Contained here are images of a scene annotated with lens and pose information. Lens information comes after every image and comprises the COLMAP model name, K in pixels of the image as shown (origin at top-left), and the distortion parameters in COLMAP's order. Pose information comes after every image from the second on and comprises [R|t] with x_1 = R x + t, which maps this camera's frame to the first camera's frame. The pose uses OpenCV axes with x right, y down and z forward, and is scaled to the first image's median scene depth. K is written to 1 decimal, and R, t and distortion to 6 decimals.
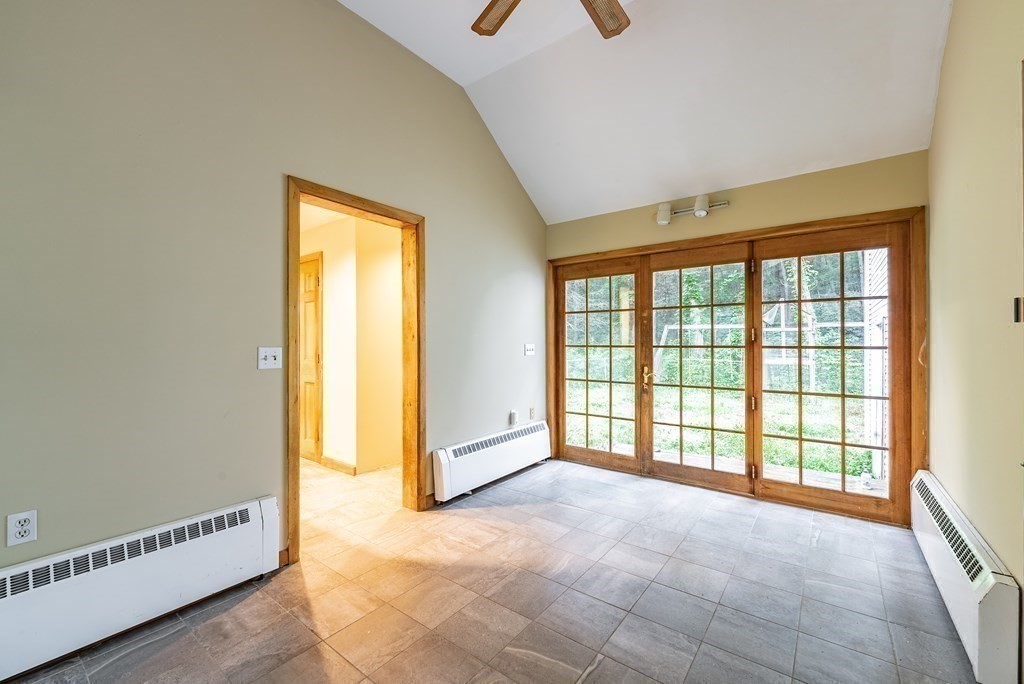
lens RADIAL K [[423.8, 0, 512.3], [0, 423.8, 342.7], [0, 0, 1]] dist [0.001232, -0.001308]
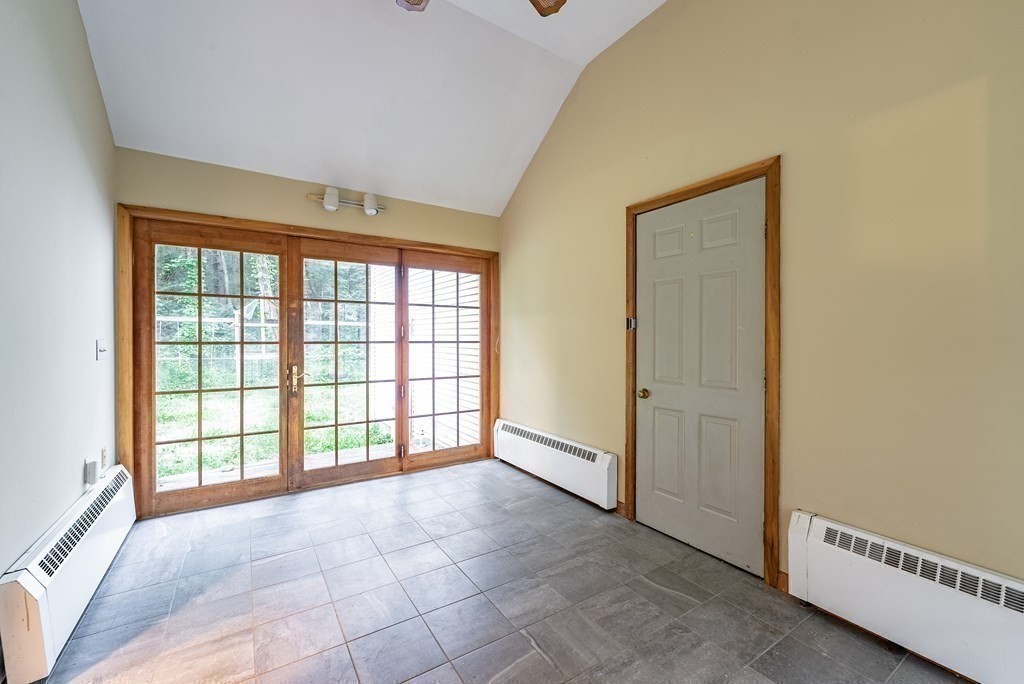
lens RADIAL K [[423.8, 0, 515.3], [0, 423.8, 340.4], [0, 0, 1]] dist [0.001232, -0.001308]
pose [[0.327942, -0.003270, 0.944692, -0.371907], [-0.001259, 0.999992, 0.003898, 0.000476], [-0.944697, -0.002468, 0.327935, 0.307559]]
